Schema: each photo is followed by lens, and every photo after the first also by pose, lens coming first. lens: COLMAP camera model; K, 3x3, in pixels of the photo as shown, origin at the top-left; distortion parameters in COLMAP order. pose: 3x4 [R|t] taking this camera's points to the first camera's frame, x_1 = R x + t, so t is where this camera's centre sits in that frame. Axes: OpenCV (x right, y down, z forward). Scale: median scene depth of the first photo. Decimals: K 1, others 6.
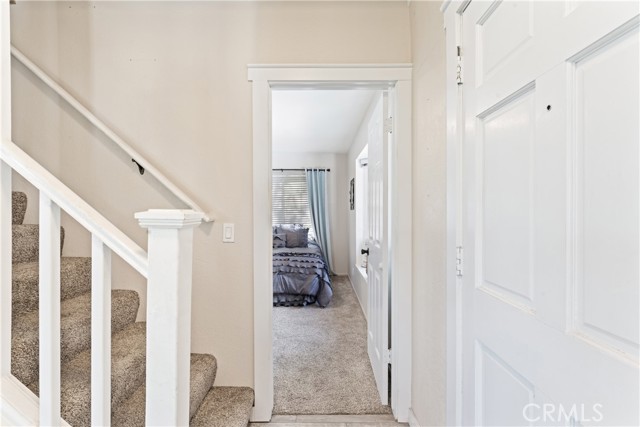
lens RADIAL K [[313.2, 0, 320.0], [0, 313.2, 213.5], [0, 0, 1]] dist [0.000003, -0.000004]
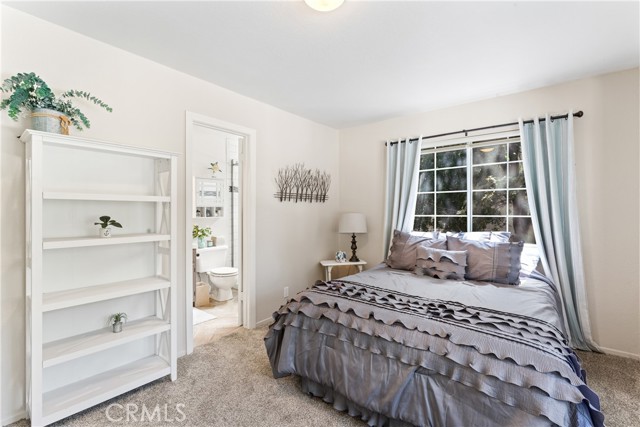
lens RADIAL K [[291.2, 0, 320.0], [0, 291.2, 213.5], [0, 0, 1]] dist [-0.000499, -0.000012]
pose [[0.785304, 0.000578, -0.619110, -0.006466], [0.002392, 0.999989, 0.003968, 0.002413], [0.619106, -0.004597, 0.785294, 0.500104]]
